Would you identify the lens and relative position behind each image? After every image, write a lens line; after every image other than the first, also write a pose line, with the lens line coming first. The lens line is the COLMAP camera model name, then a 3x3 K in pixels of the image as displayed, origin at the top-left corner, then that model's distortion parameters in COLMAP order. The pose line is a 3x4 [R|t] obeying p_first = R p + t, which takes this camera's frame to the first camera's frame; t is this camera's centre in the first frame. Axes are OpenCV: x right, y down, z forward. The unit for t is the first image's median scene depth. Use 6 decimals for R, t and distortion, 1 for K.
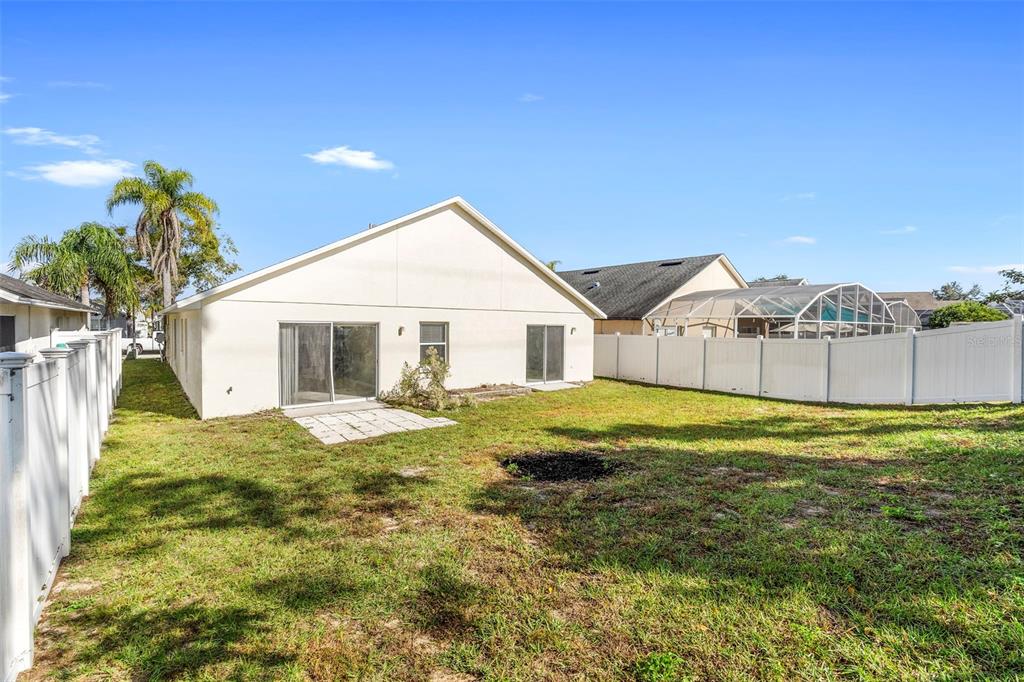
lens RADIAL K [[462.5, 0, 508.7], [0, 462.5, 331.9], [0, 0, 1]] dist [-0.000291, 0.001269]
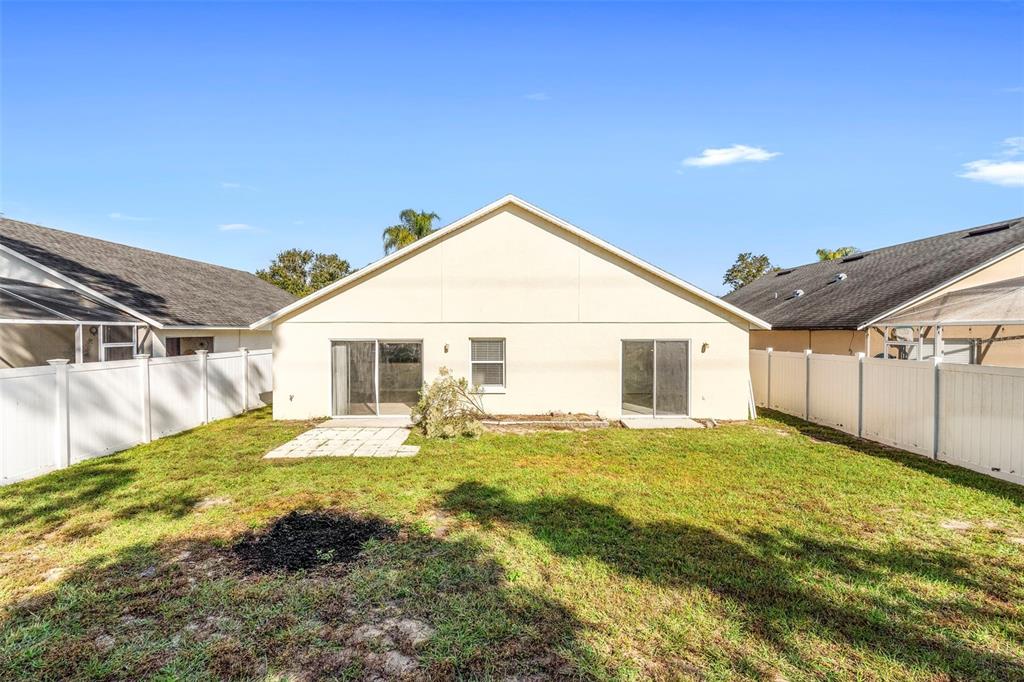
lens RADIAL K [[462.5, 0, 508.7], [0, 462.5, 331.9], [0, 0, 1]] dist [-0.000291, 0.001269]
pose [[0.781836, -0.009655, -0.623410, 0.427251], [-0.001530, 0.999847, -0.017404, -0.017332], [0.623482, 0.014561, 0.781702, 0.307688]]
